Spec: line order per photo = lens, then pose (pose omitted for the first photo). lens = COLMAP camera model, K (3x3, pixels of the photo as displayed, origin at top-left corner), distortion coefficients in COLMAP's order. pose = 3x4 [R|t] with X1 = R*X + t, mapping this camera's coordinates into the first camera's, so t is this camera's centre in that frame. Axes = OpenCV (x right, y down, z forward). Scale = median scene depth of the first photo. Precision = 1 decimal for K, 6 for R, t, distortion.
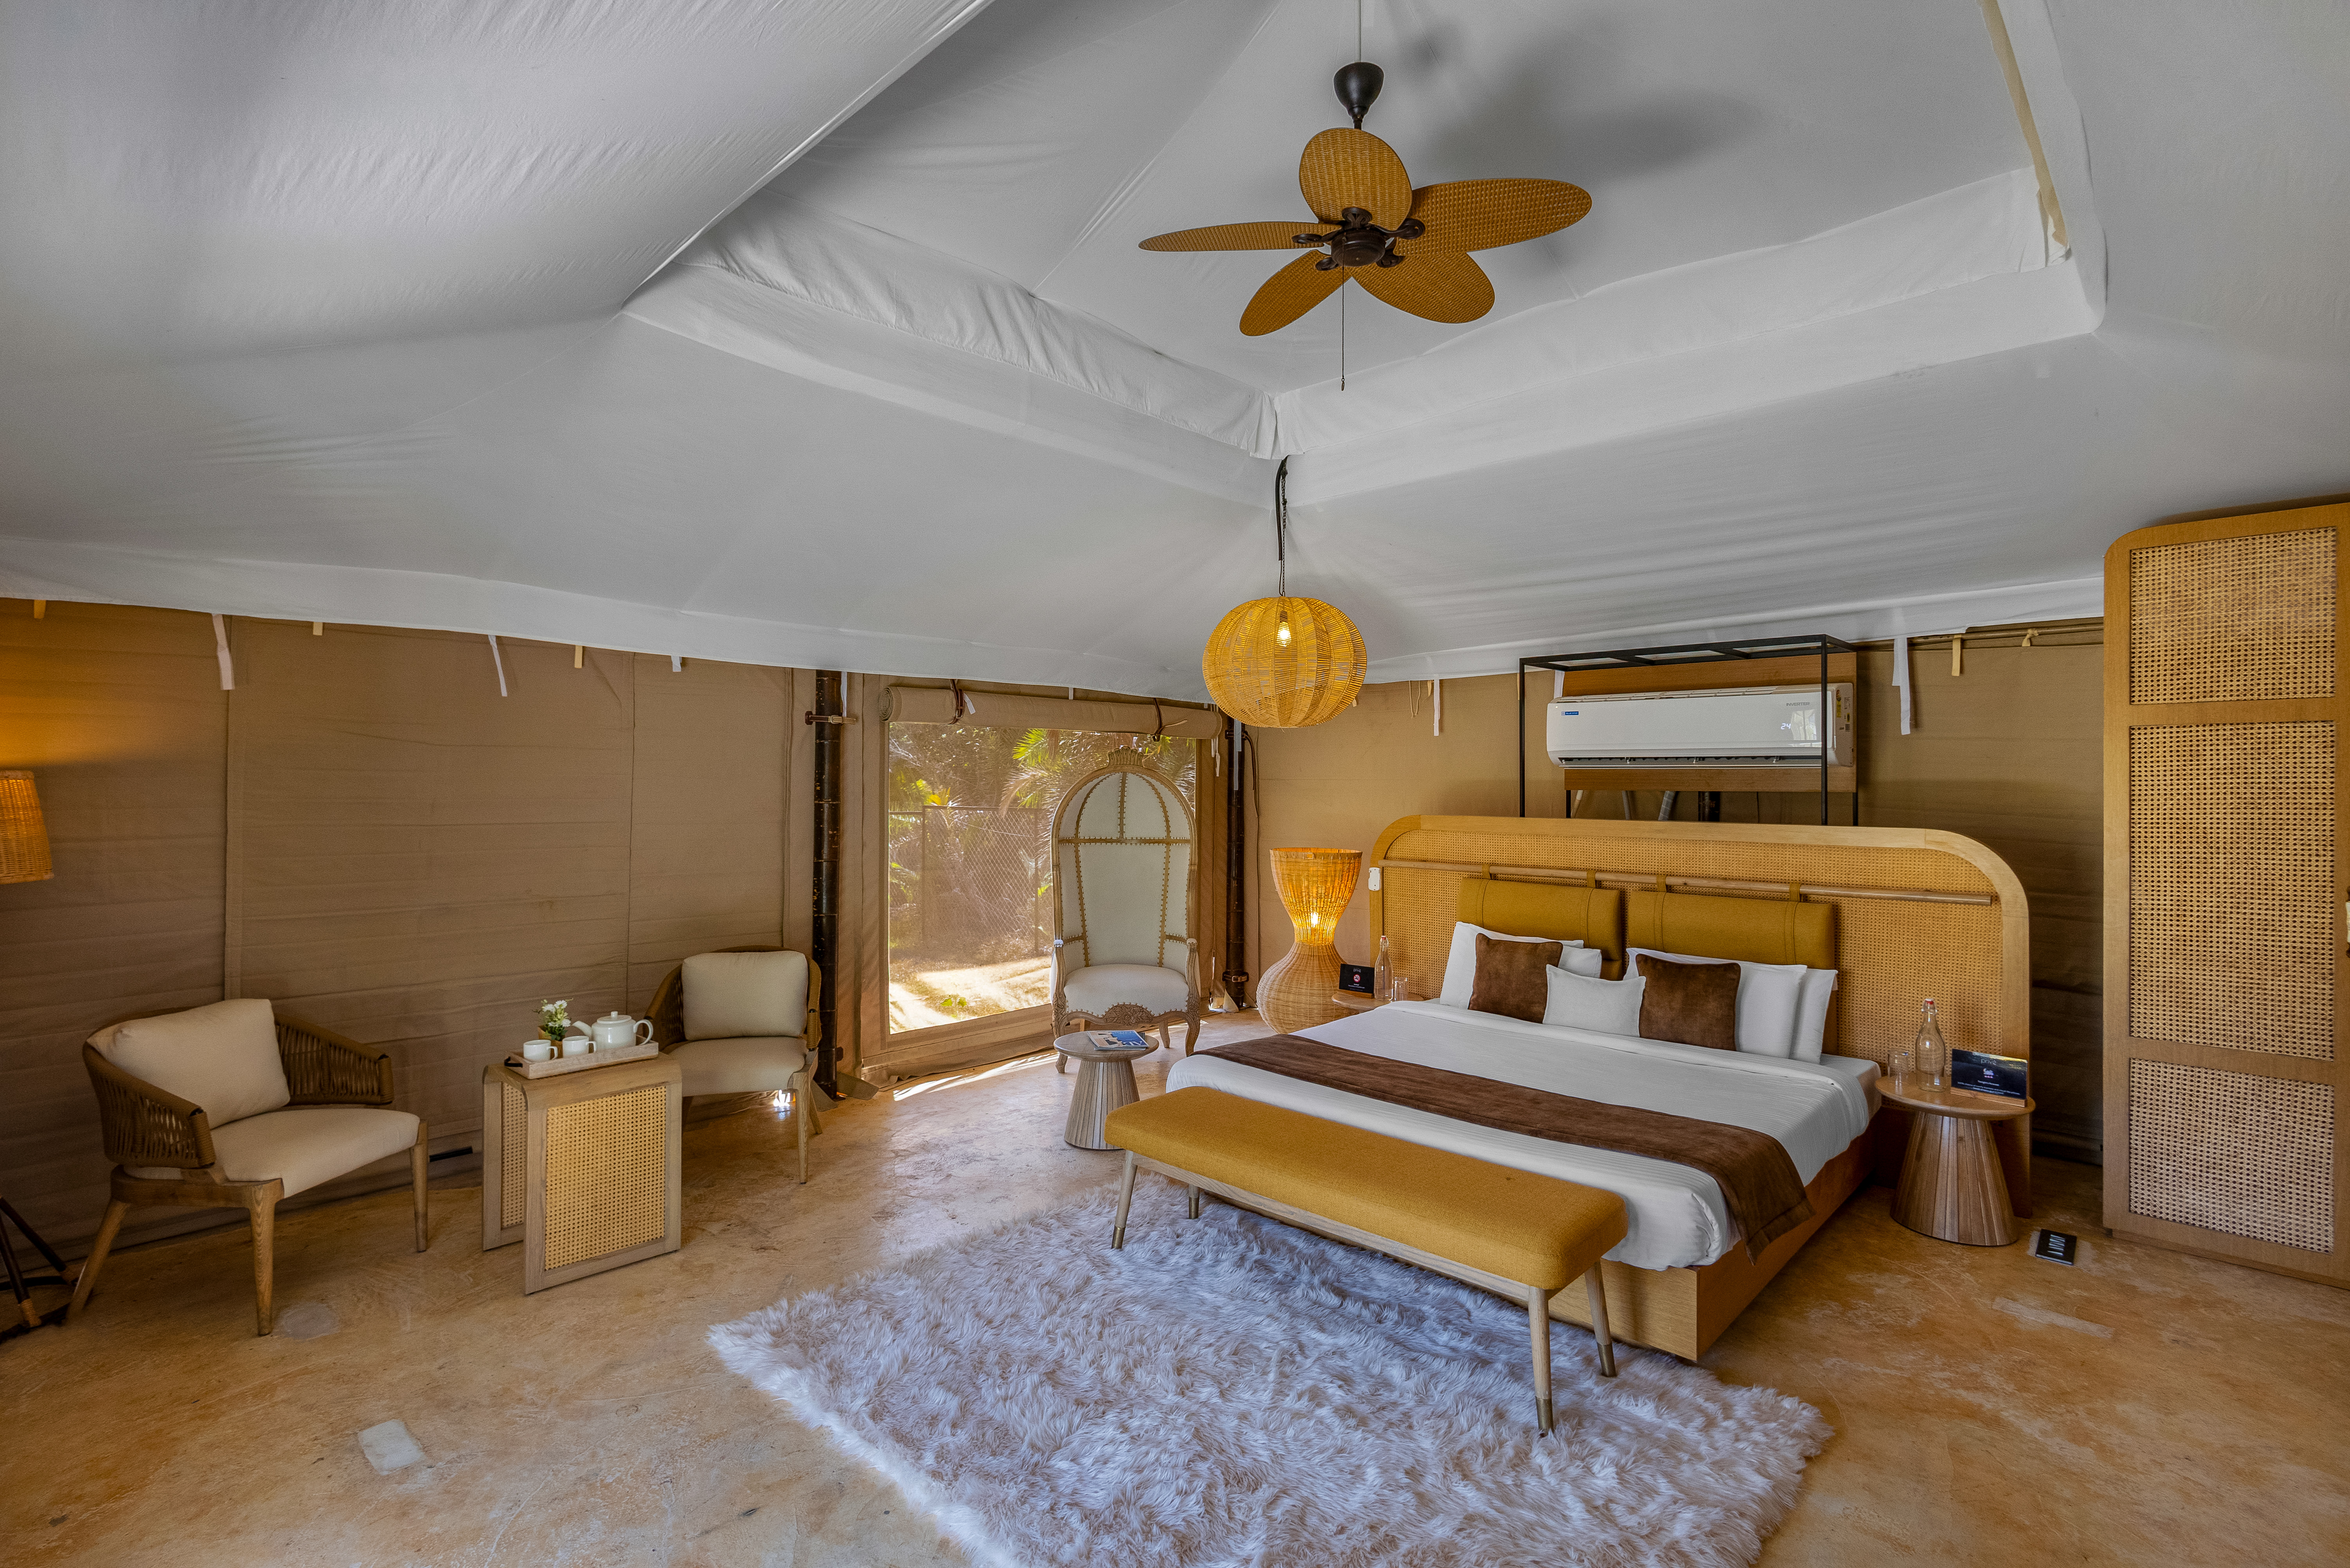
lens RADIAL K [[1126.4, 0, 1171.9], [0, 1126.4, 780.6], [0, 0, 1]] dist [0.000486, -0.000998]
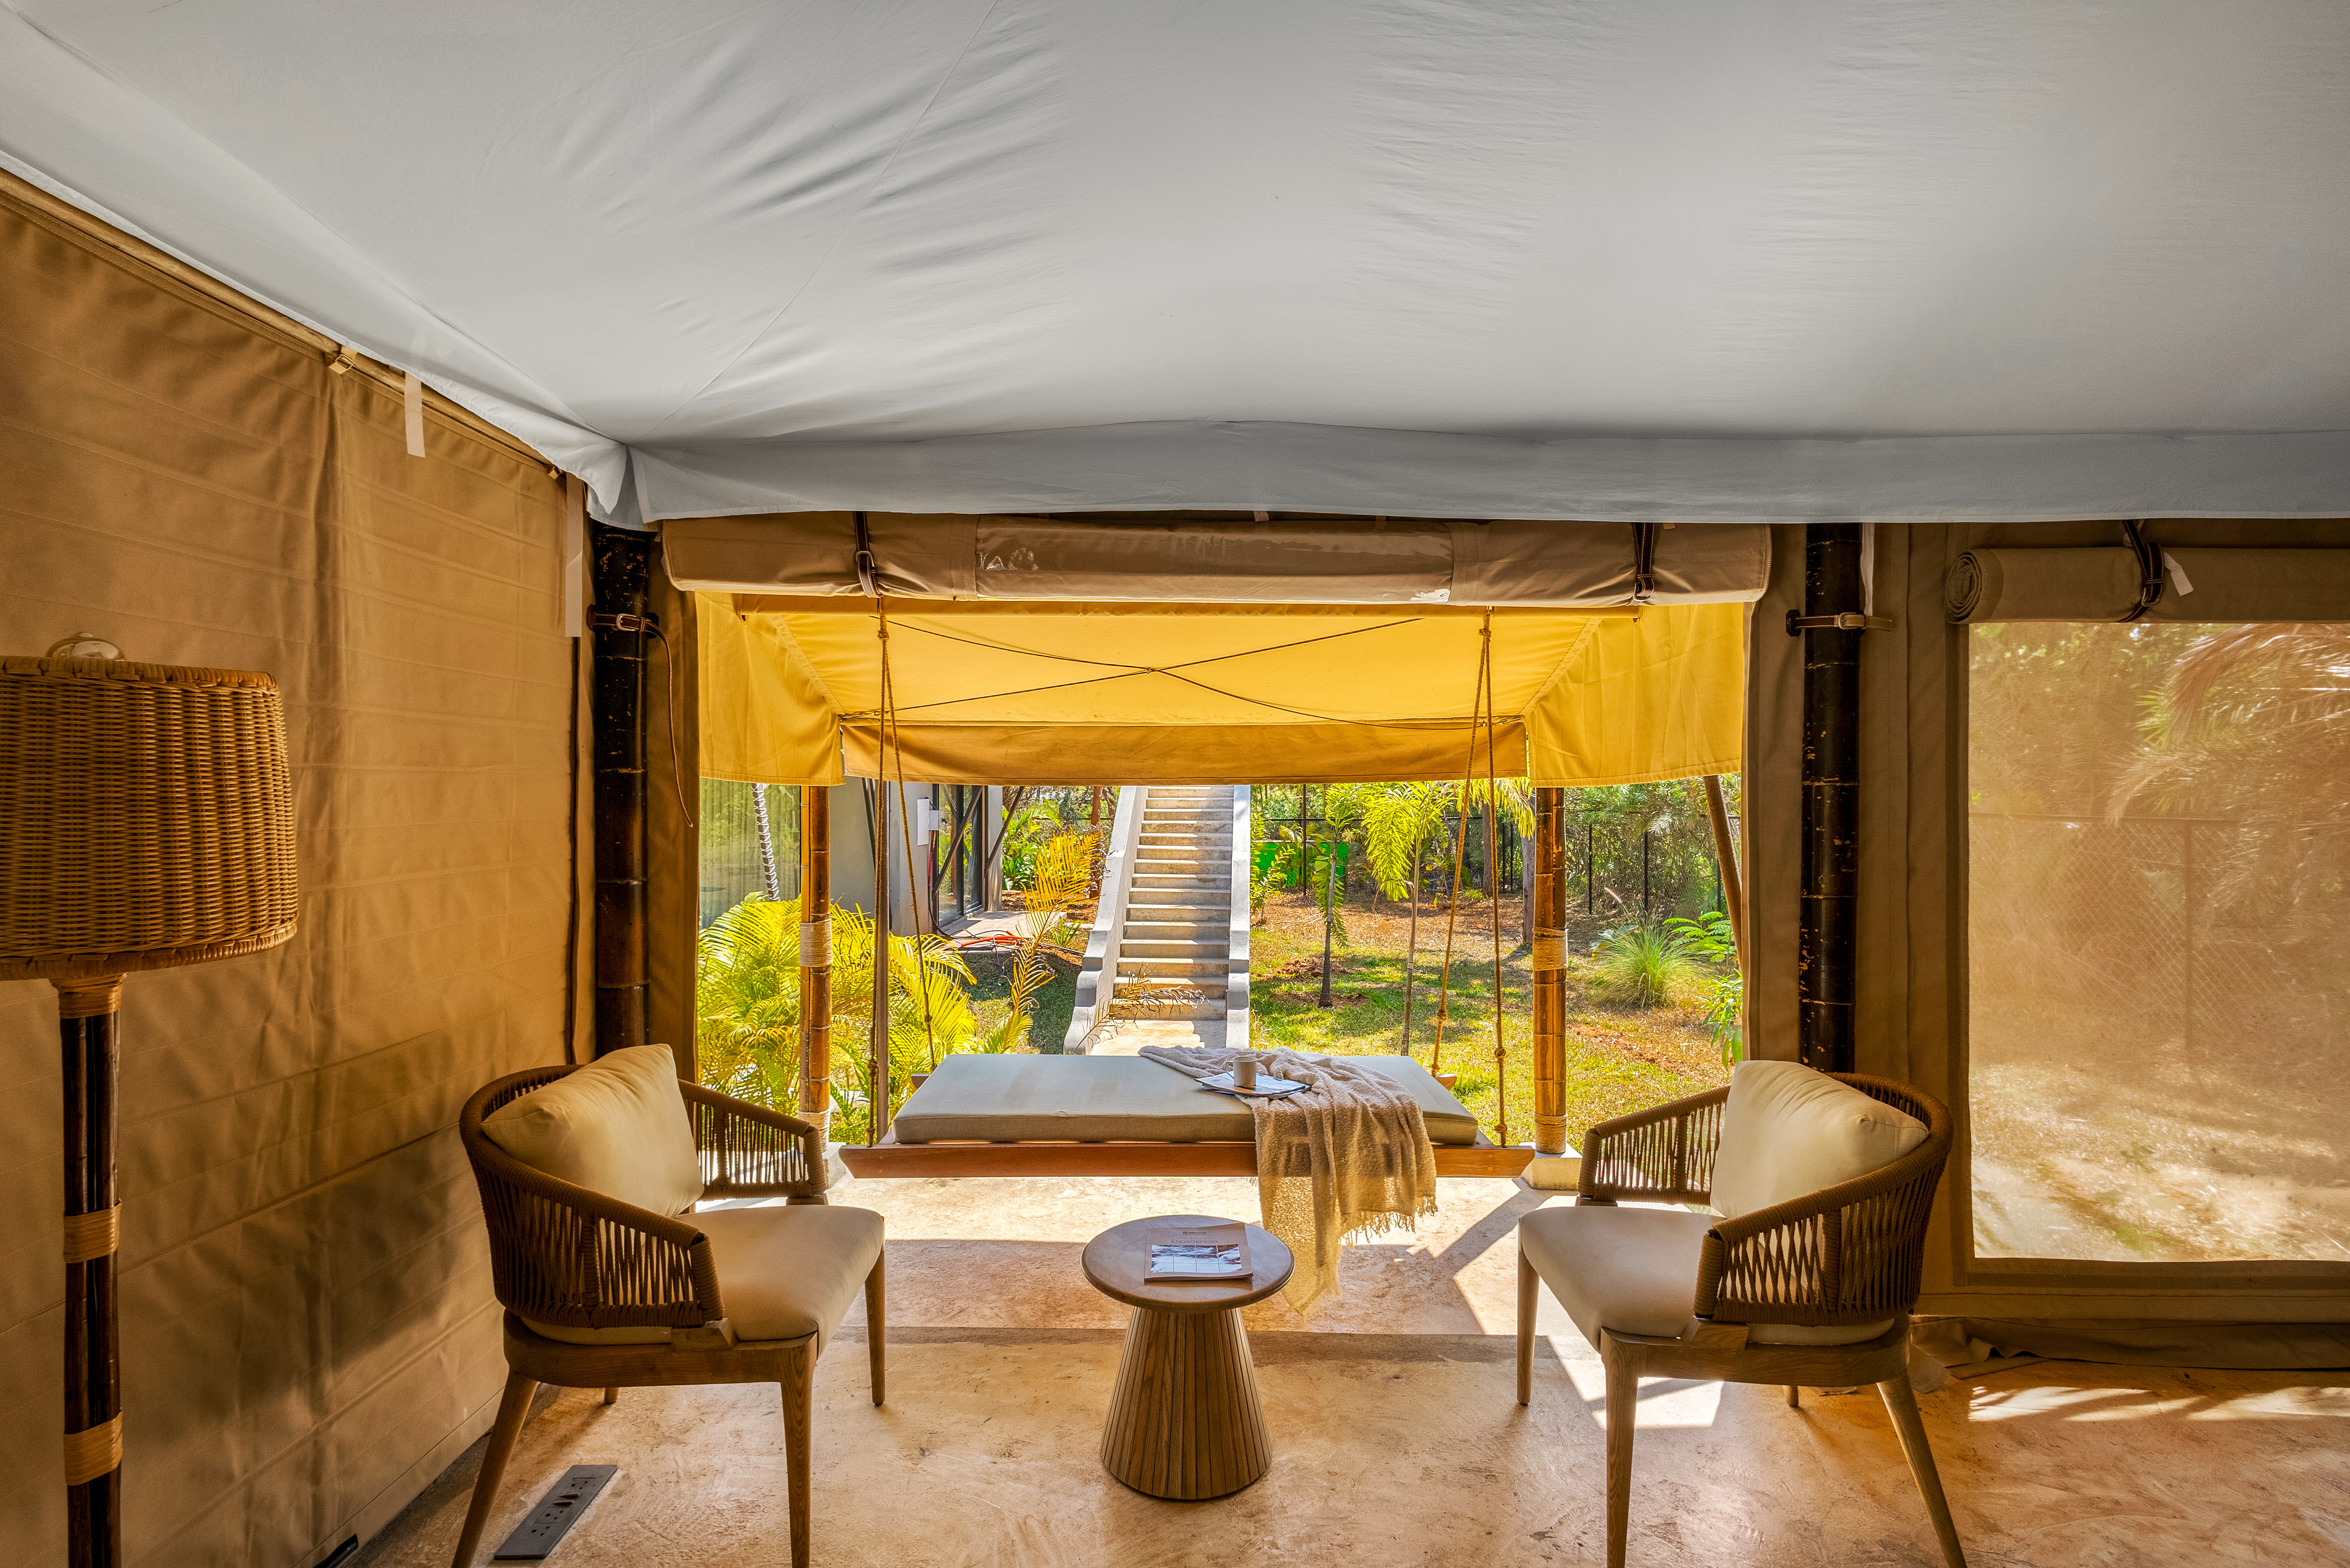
lens RADIAL K [[1126.4, 0, 1171.9], [0, 1126.4, 780.6], [0, 0, 1]] dist [0.000486, -0.000998]
pose [[0.671001, -0.001658, -0.741454, -0.125827], [-0.001376, 0.999993, -0.003481, 0.019843], [0.741455, 0.003356, 0.670994, 0.429588]]
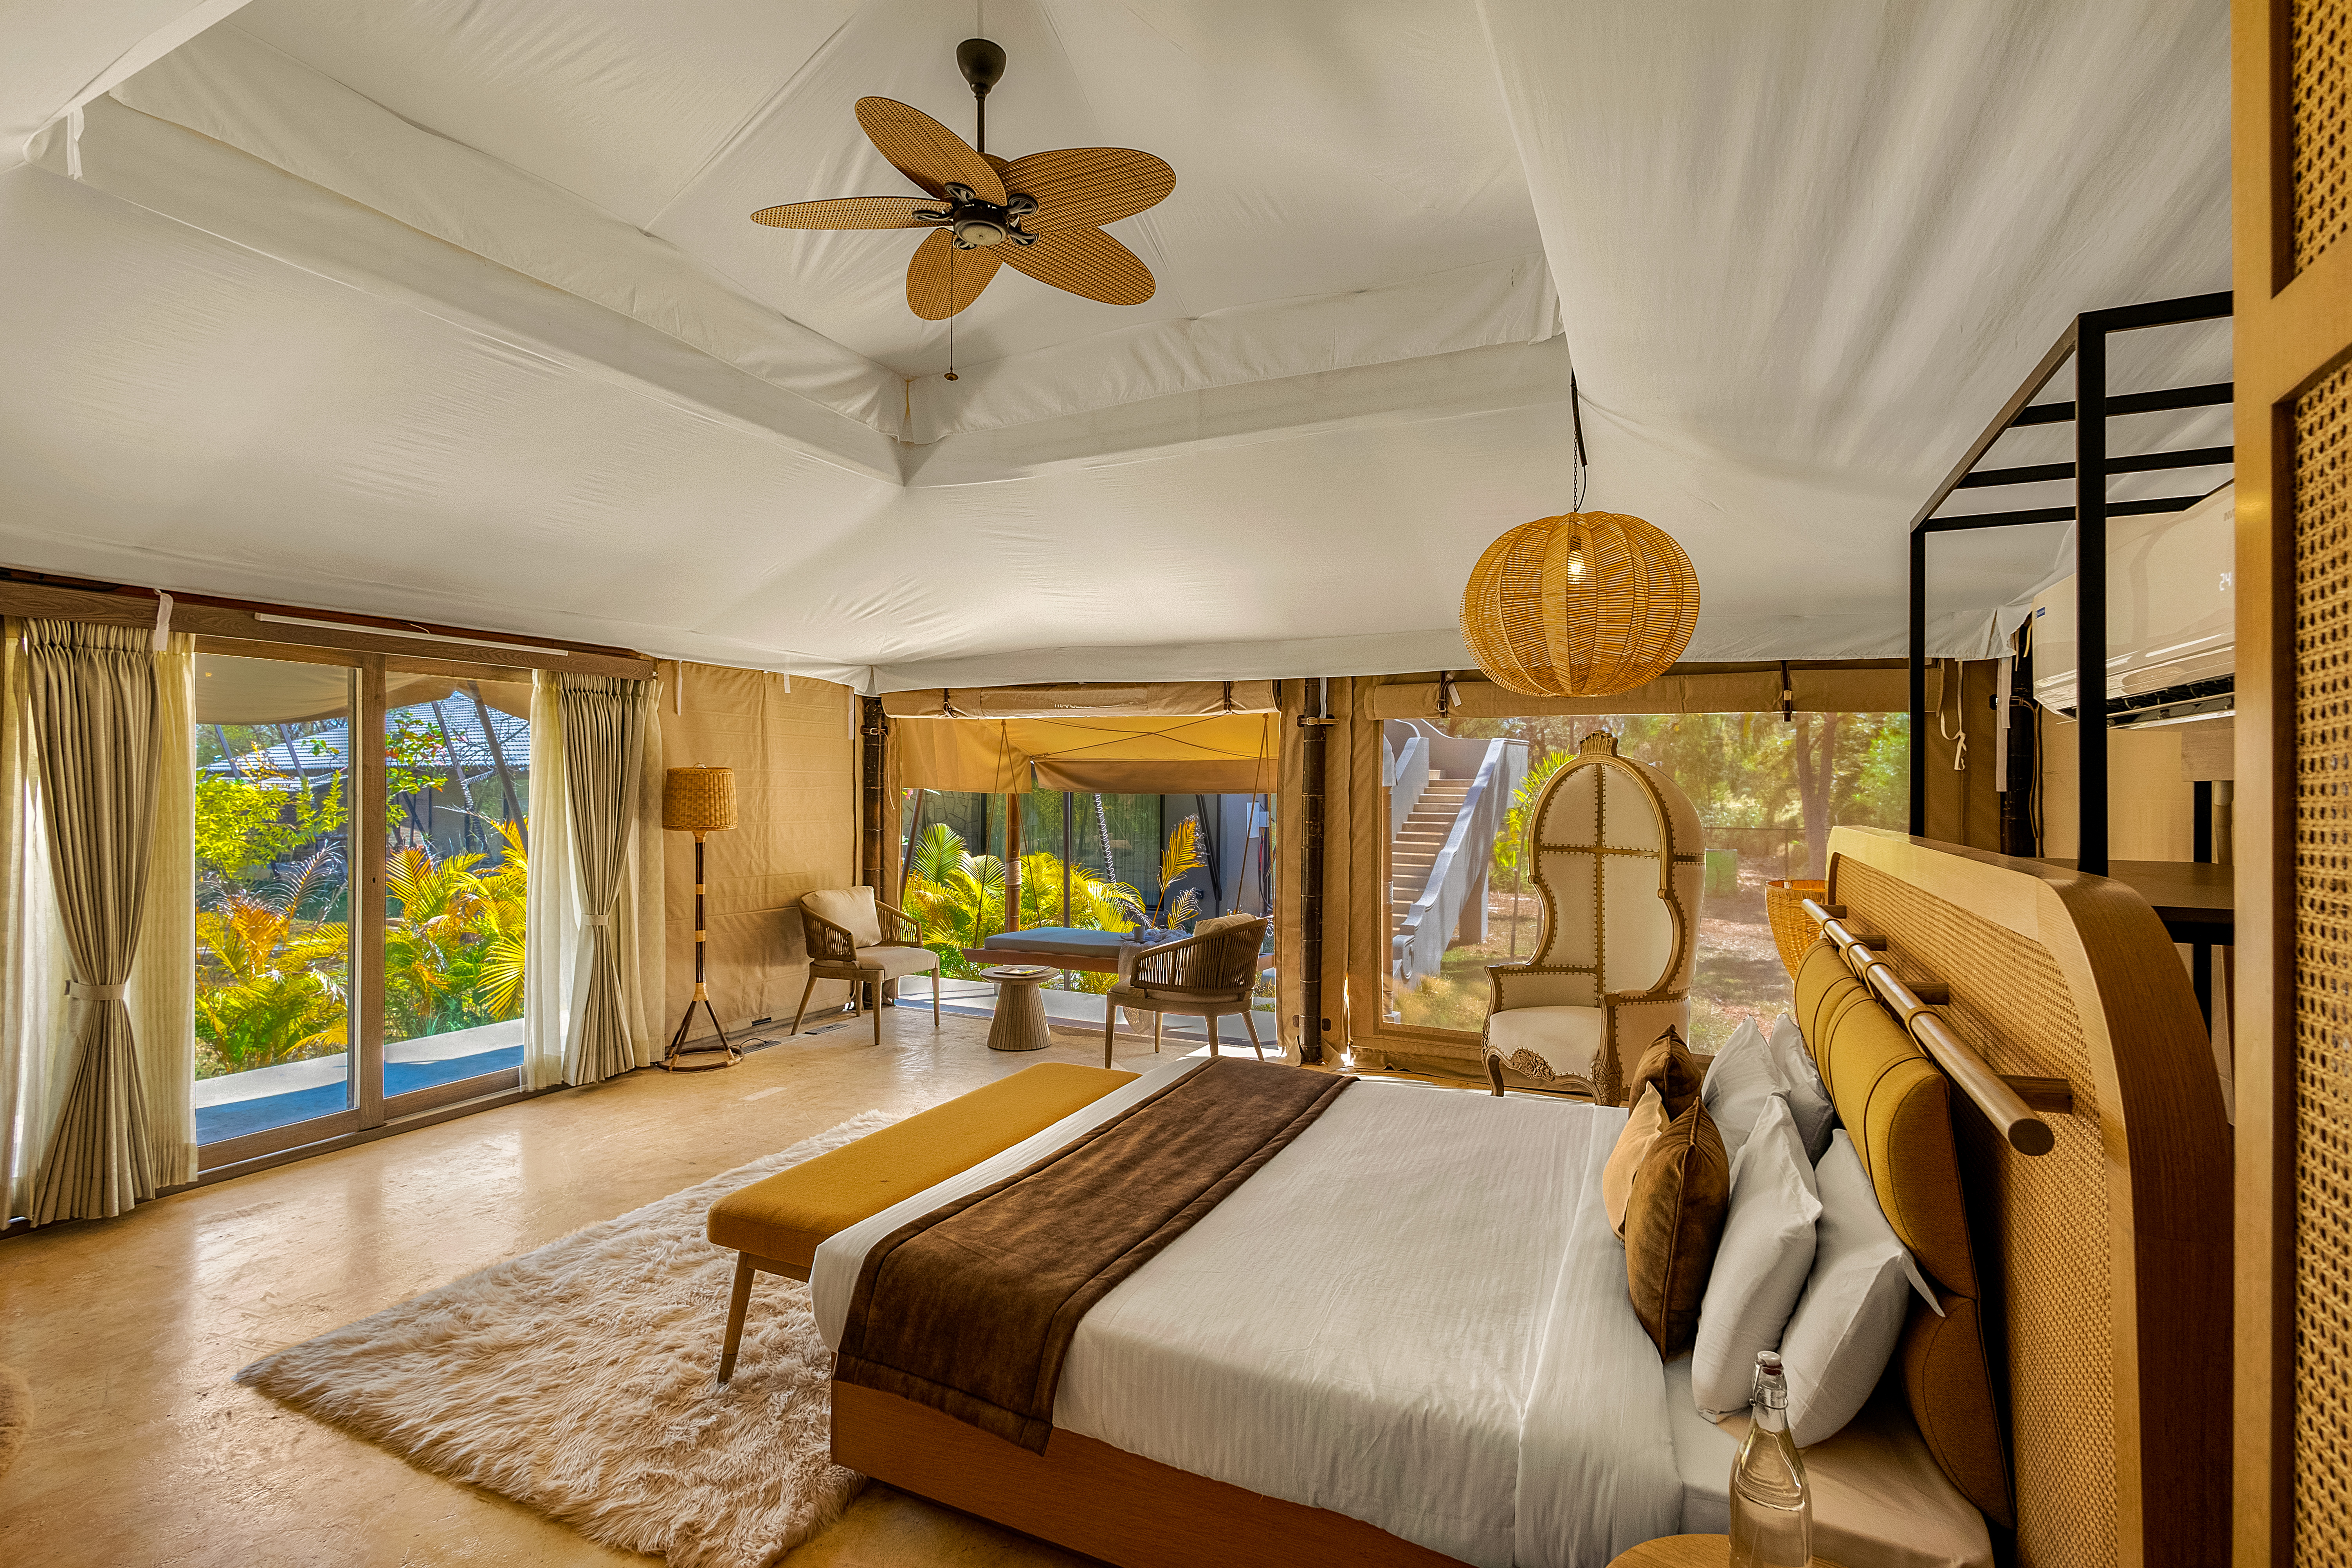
lens RADIAL K [[1127.3, 0, 1172.9], [0, 1127.3, 780.6], [0, 0, 1]] dist [0.000486, -0.000998]
pose [[0.269928, -0.004659, -0.962869, 0.732001], [-0.008005, 0.999943, -0.007082, 0.013167], [0.962847, 0.009620, 0.269875, 0.566752]]
